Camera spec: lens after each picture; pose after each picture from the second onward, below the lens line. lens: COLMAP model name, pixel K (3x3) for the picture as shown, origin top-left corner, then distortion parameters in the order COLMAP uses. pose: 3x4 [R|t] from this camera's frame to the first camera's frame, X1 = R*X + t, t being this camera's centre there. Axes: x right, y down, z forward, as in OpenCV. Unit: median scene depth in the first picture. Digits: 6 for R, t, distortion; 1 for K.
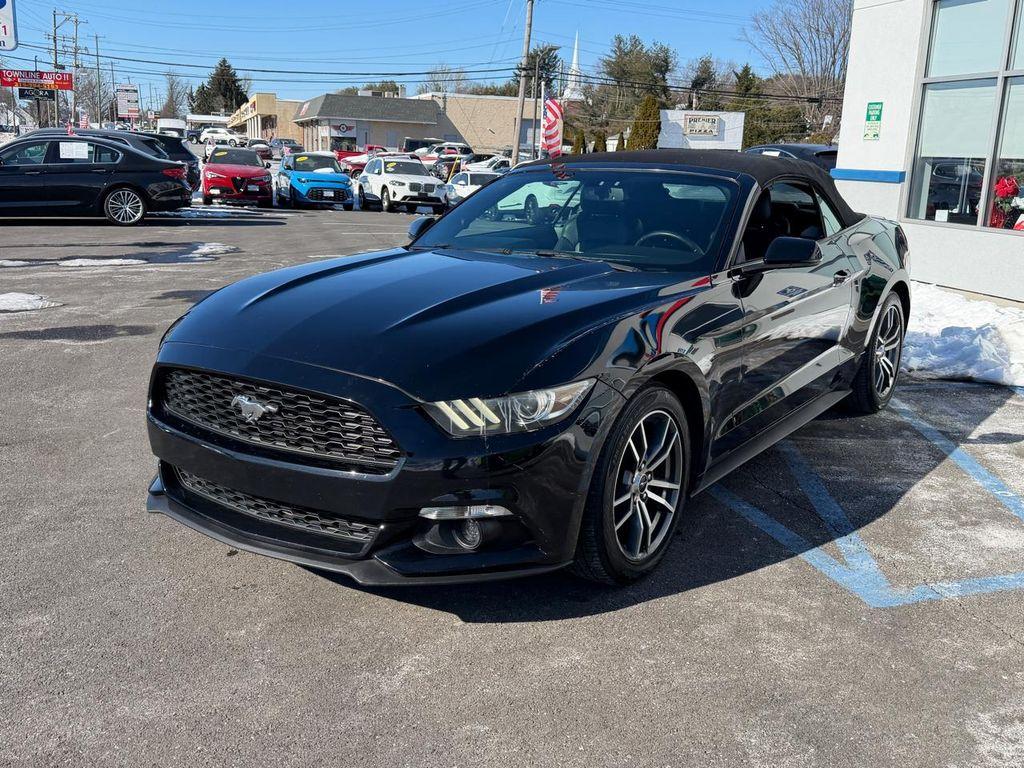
lens RADIAL K [[970.7, 0, 512.0], [0, 970.7, 384.0], [0, 0, 1]] dist [0.199473, -0.425635]
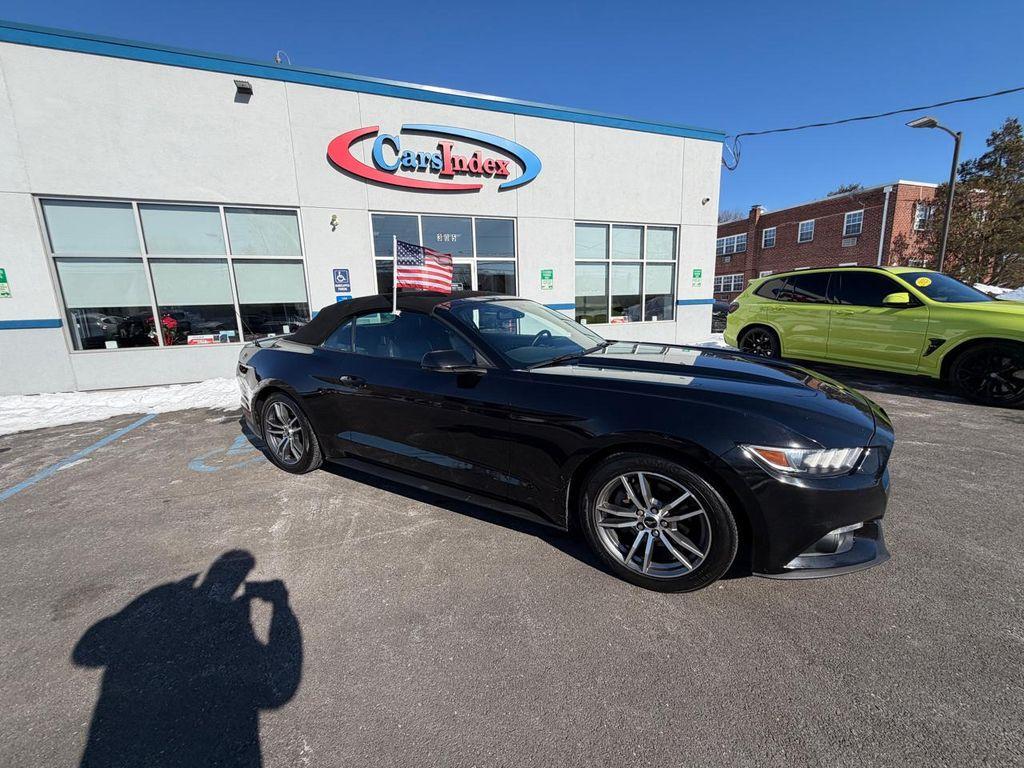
lens RADIAL K [[411.5, 0, 508.8], [0, 411.5, 382.4], [0, 0, 1]] dist [-0.000236, -0.000343]
pose [[-0.075362, -0.213470, 0.974039, -0.098149], [0.258144, 0.939340, 0.225838, -0.040128], [-0.963163, 0.268462, -0.015685, 0.172971]]
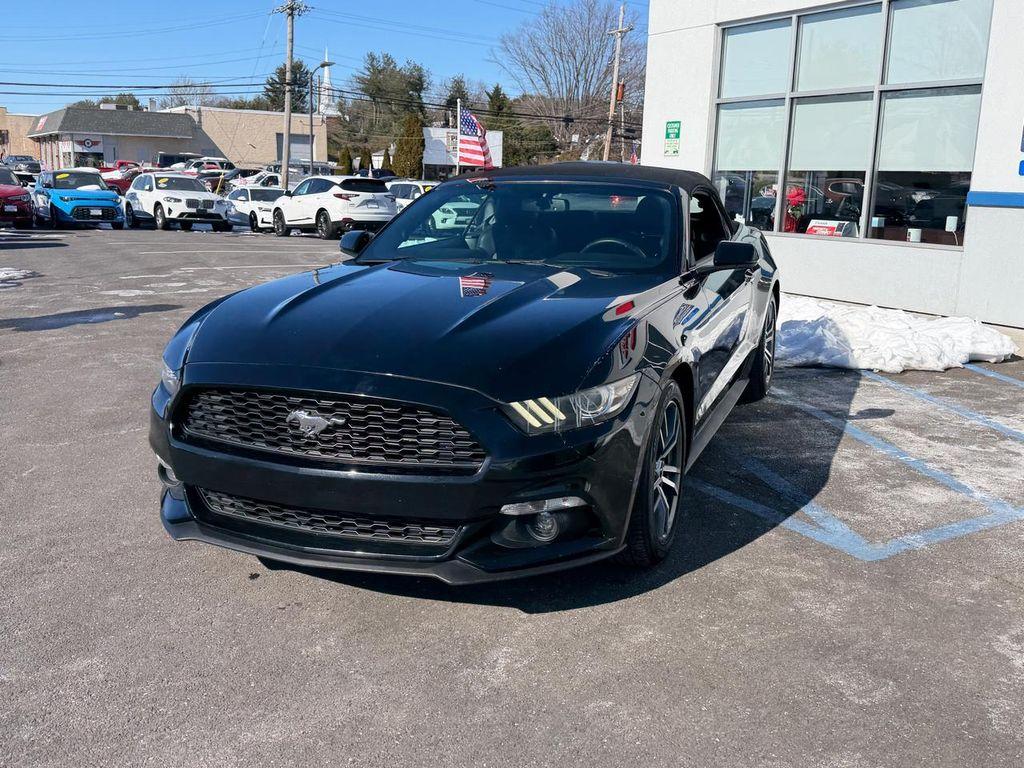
lens RADIAL K [[968.4, 0, 511.0], [0, 968.4, 374.8], [0, 0, 1]] dist [0.209388, -0.436383]
pose [[0.970845, -0.057291, 0.232760, -0.032437], [0.062835, 0.997888, -0.016468, 0.000592], [-0.231325, 0.030613, 0.972395, -0.001561]]
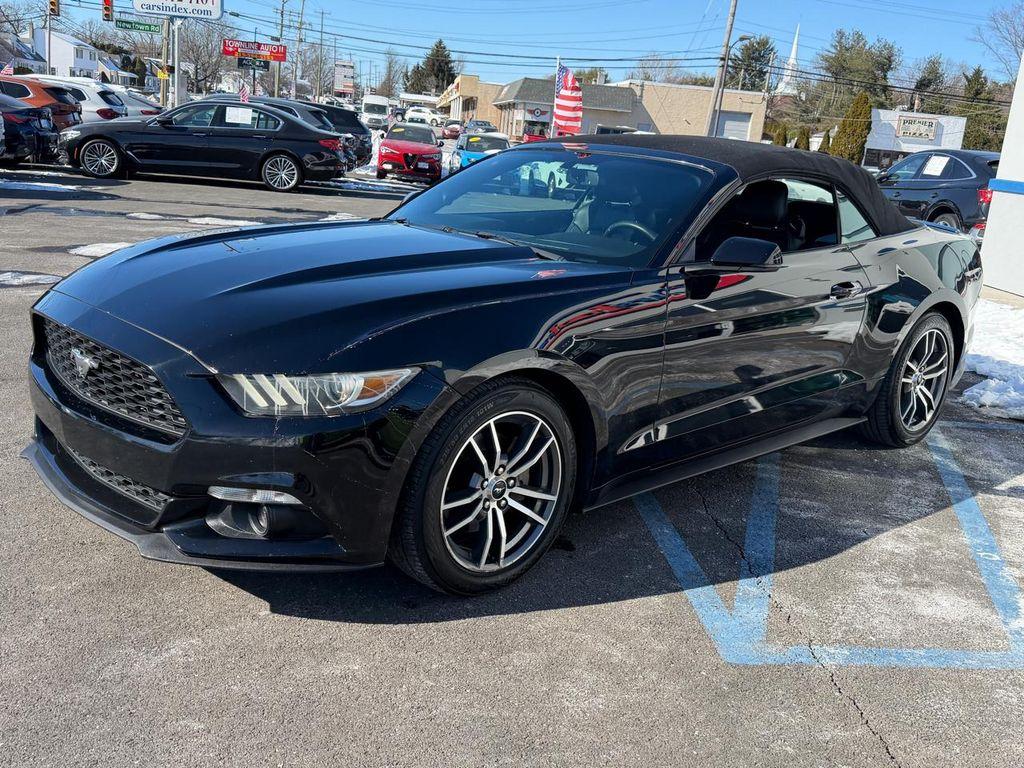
lens RADIAL K [[970.7, 0, 512.0], [0, 970.7, 384.0], [0, 0, 1]] dist [0.199473, -0.425635]
pose [[0.977817, 0.104397, -0.181591, 0.035987], [-0.102441, 0.994535, 0.020141, -0.001901], [0.182701, -0.001092, 0.983168, 0.012484]]
